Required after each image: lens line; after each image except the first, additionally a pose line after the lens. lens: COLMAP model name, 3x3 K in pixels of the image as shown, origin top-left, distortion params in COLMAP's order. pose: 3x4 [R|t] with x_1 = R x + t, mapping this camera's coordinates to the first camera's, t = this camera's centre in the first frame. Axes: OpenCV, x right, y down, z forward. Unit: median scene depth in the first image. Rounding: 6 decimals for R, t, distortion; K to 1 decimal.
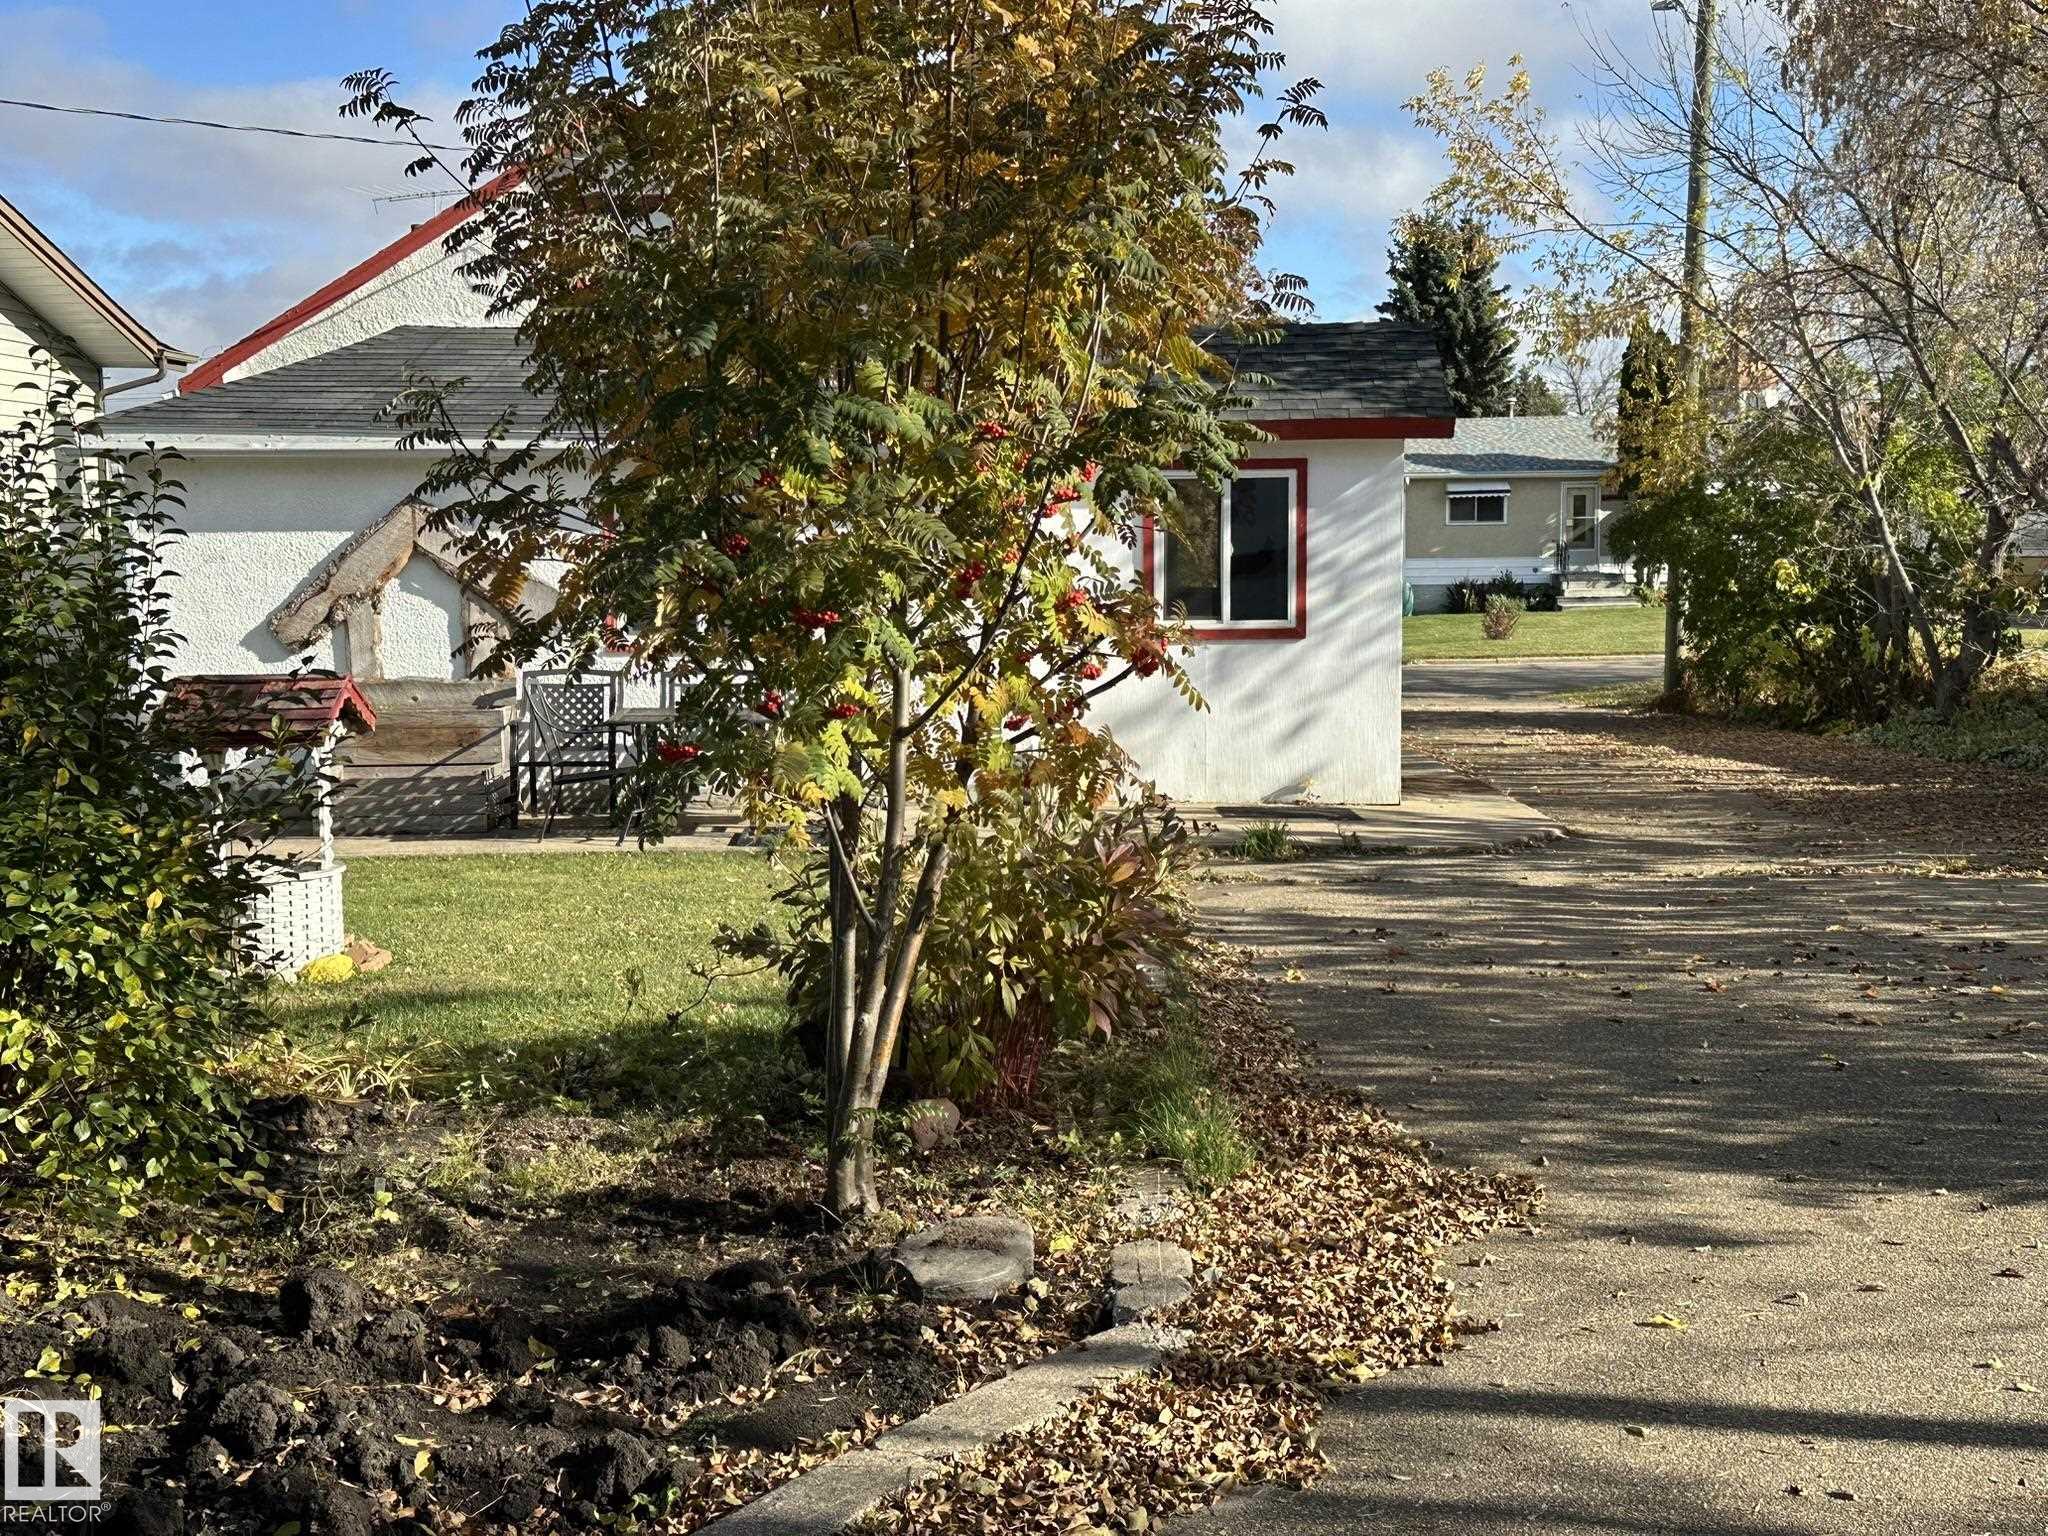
lens RADIAL K [[2483.0, 0, 1029.8], [0, 2483.0, 767.8], [0, 0, 1]] dist [0.102184, 0.000000]
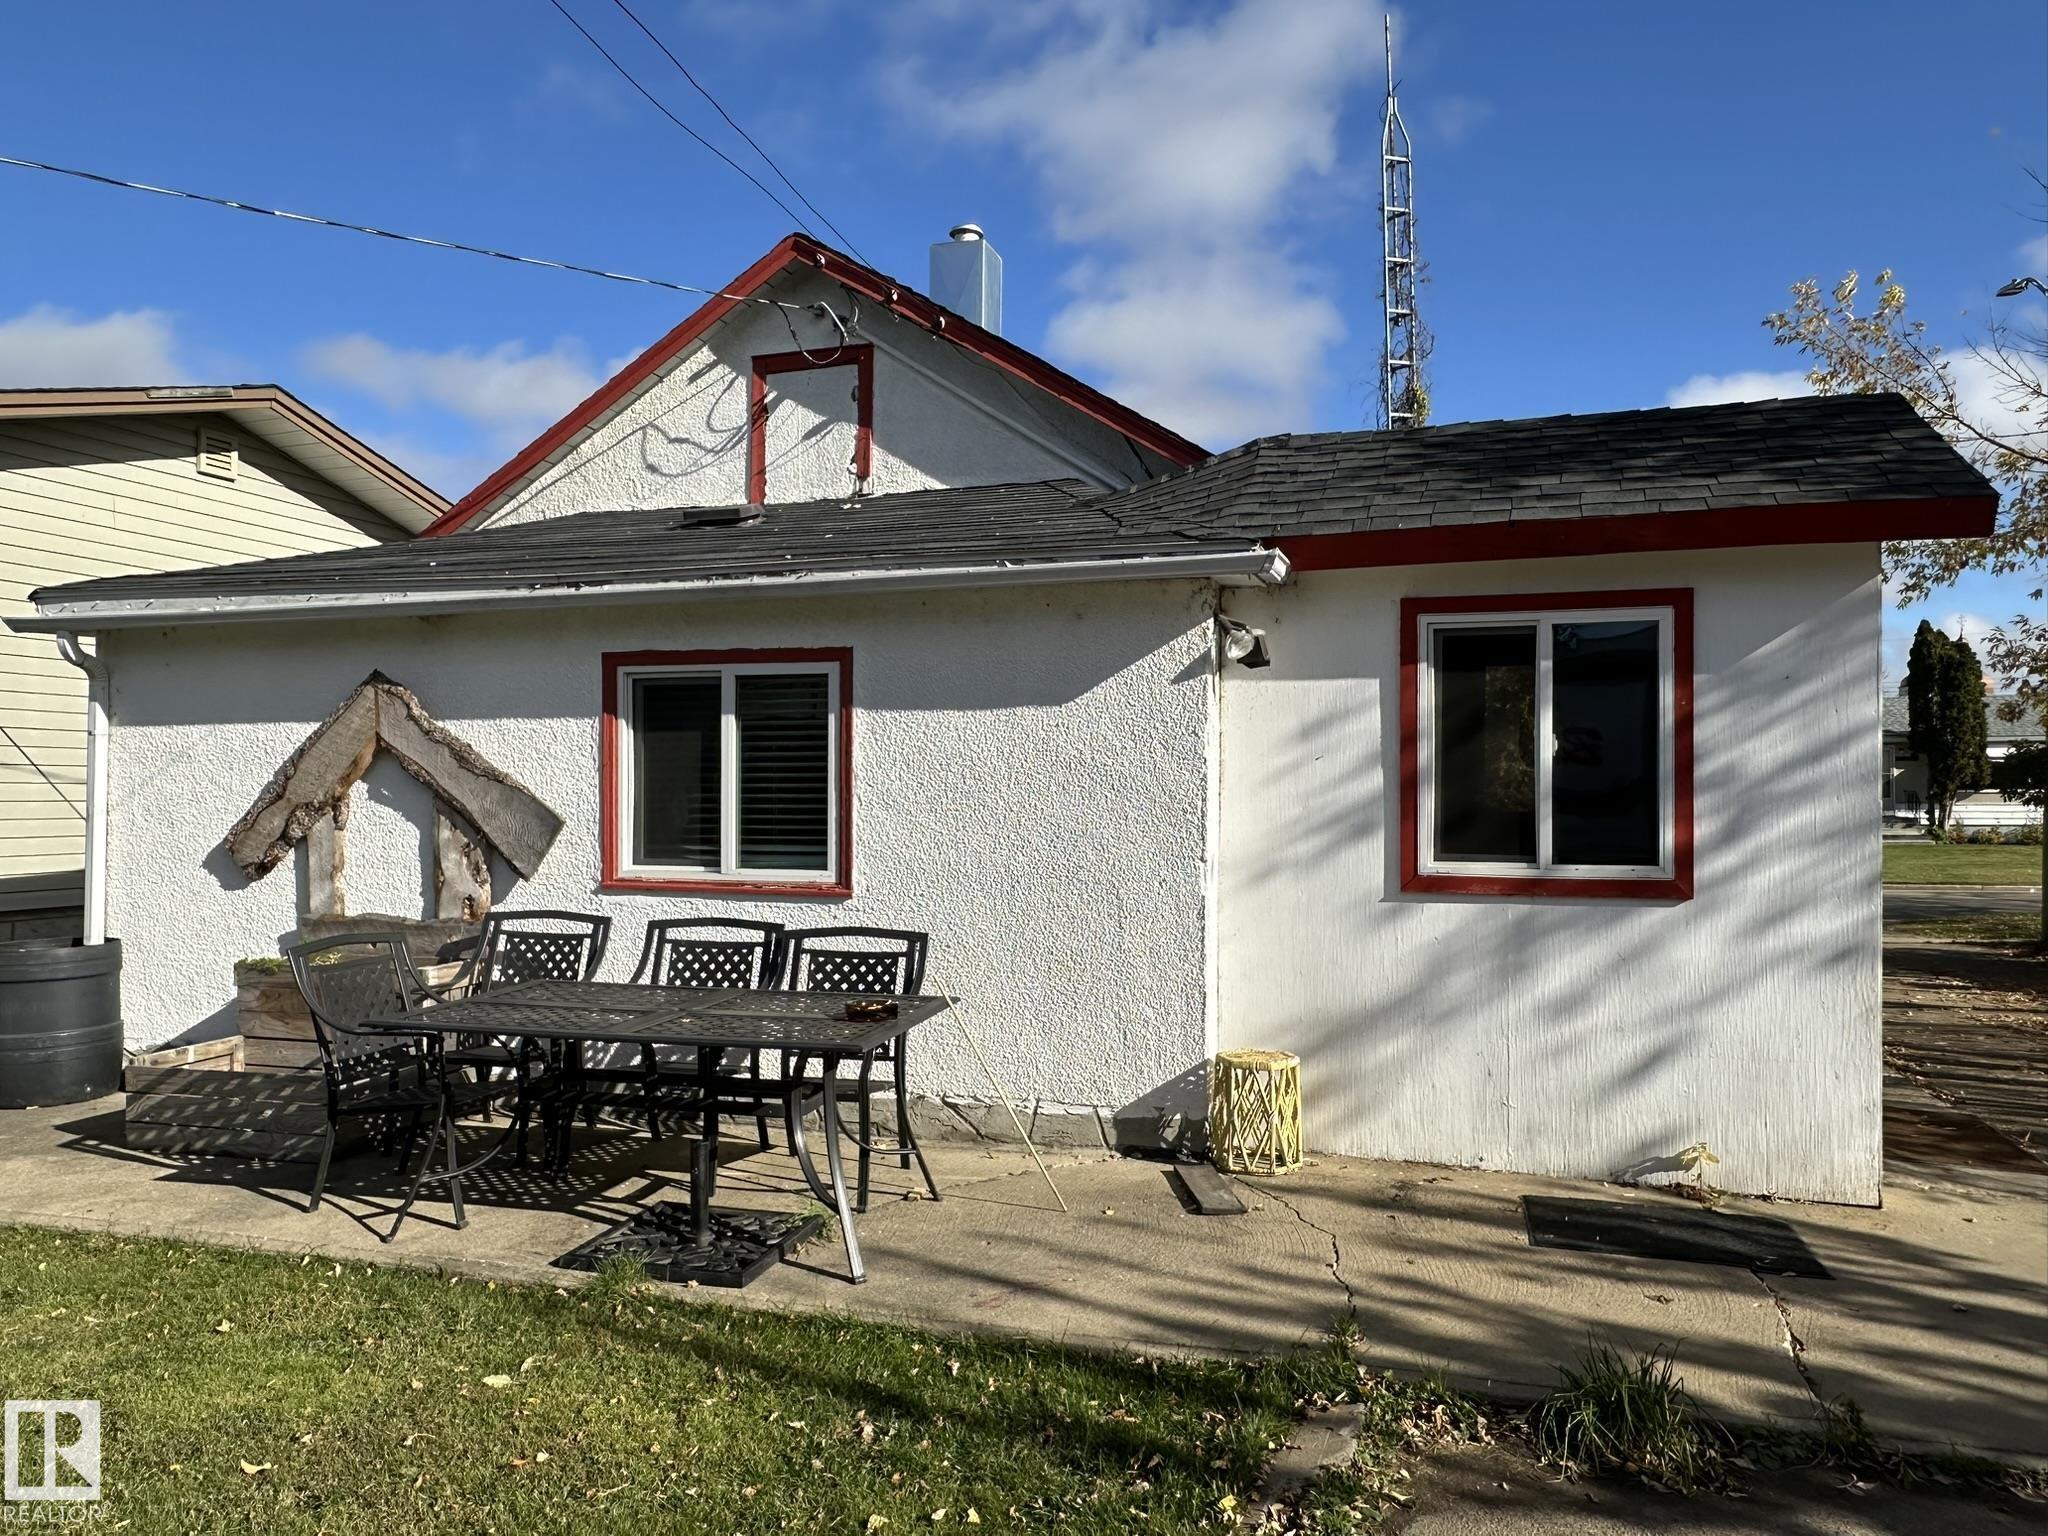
lens RADIAL K [[1412.0, 0, 1018.0], [0, 1412.0, 773.1], [0, 0, 1]] dist [-0.000230, 0.003074]
pose [[0.953860, 0.005073, -0.300208, 0.061683], [-0.036671, 0.994340, -0.099713, -0.043680], [0.298003, 0.106122, 0.948648, 0.657954]]
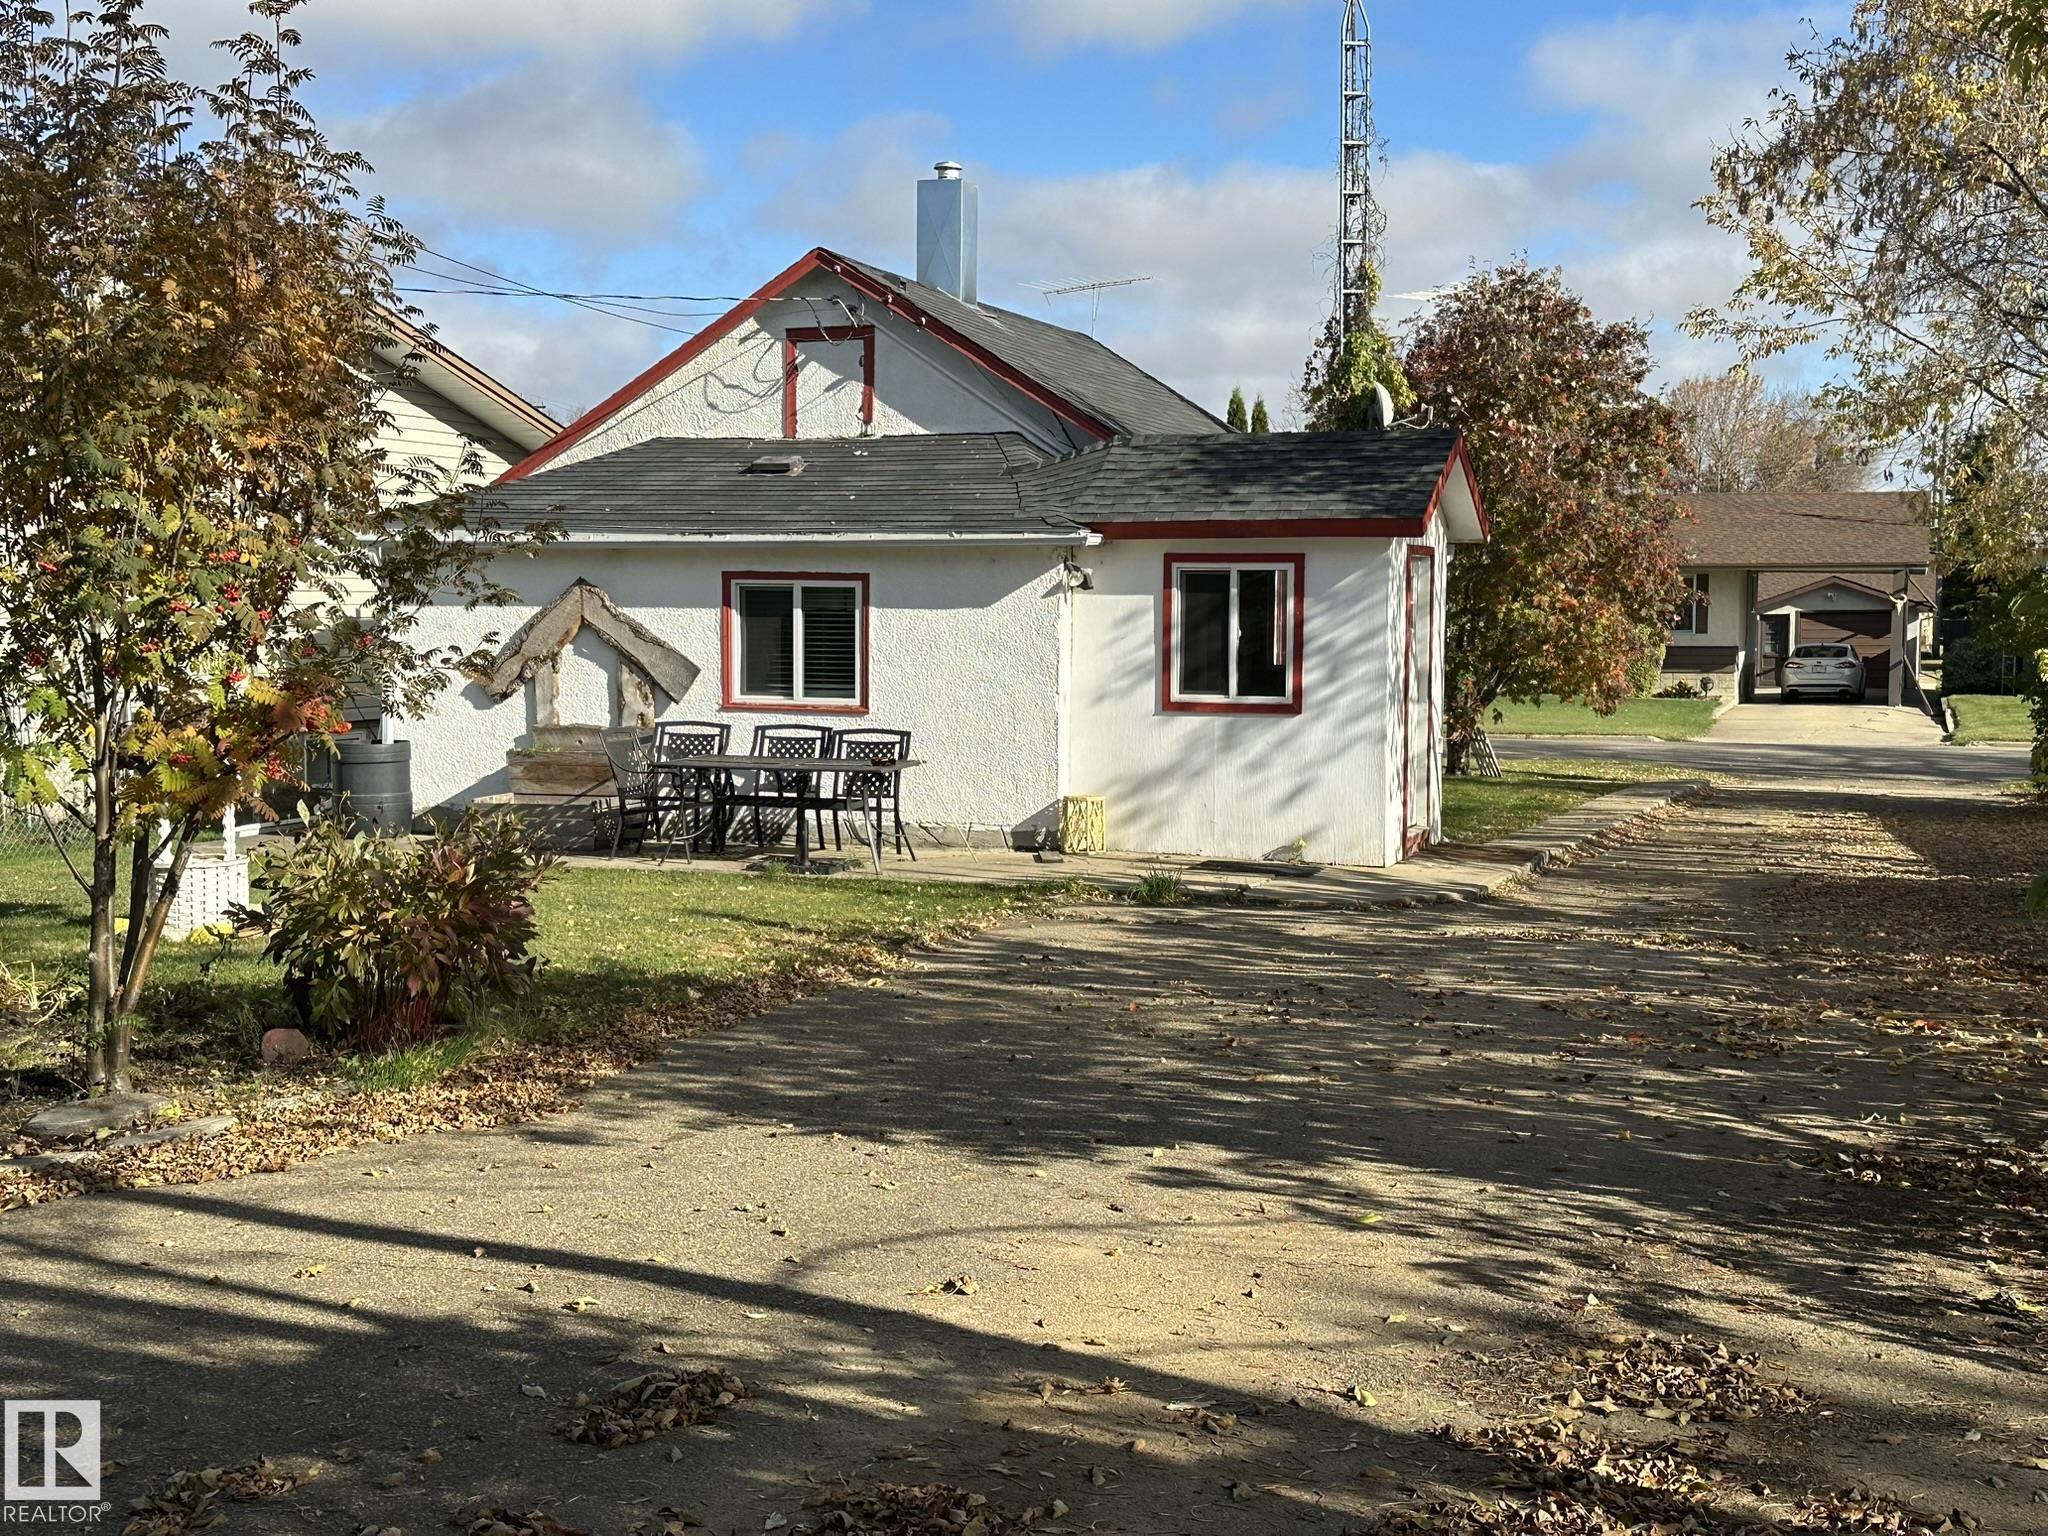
lens RADIAL K [[2483.0, 0, 1041.1], [0, 2483.0, 781.6], [0, 0, 1]] dist [0.102184, 0.000000]
pose [[0.947335, 0.037295, -0.318065, 0.364762], [-0.043480, 0.998978, -0.012366, -0.002704], [0.317279, 0.025544, 0.947988, -0.096862]]
